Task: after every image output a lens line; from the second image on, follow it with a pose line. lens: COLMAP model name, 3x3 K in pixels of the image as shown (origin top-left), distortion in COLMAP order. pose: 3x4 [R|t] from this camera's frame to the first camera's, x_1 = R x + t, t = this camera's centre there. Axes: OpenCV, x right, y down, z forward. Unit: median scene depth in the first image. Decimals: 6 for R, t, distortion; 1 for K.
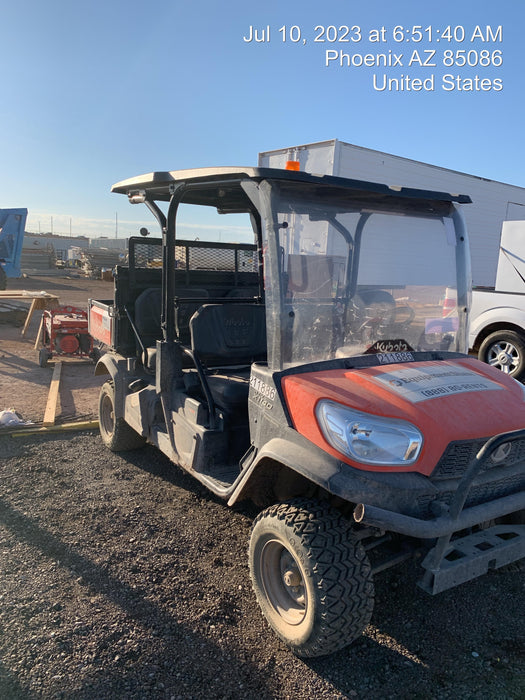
lens RADIAL K [[527.1, 0, 262.5], [0, 527.1, 350.0], [0, 0, 1]] dist [0.013668, 0.003062]
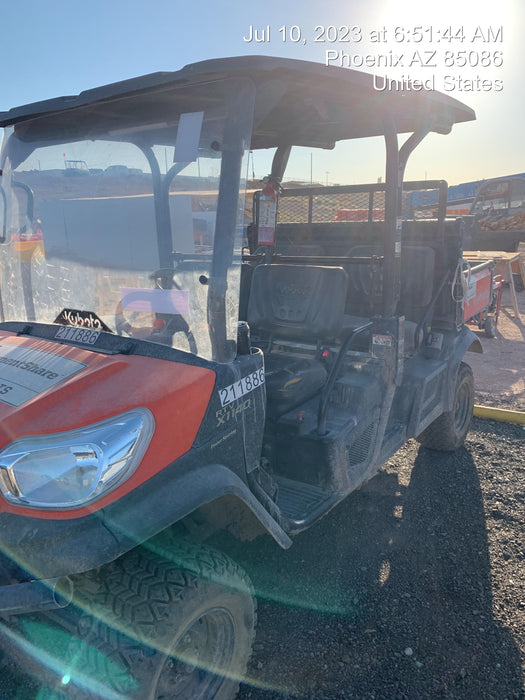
lens RADIAL K [[541.8, 0, 264.5], [0, 541.8, 328.2], [0, 0, 1]] dist [0.085599, 0.000009]
pose [[0.380940, 0.138514, -0.914166, 1.046094], [-0.108711, 0.988567, 0.104486, -0.102672], [0.918187, 0.059577, 0.391643, 0.939397]]
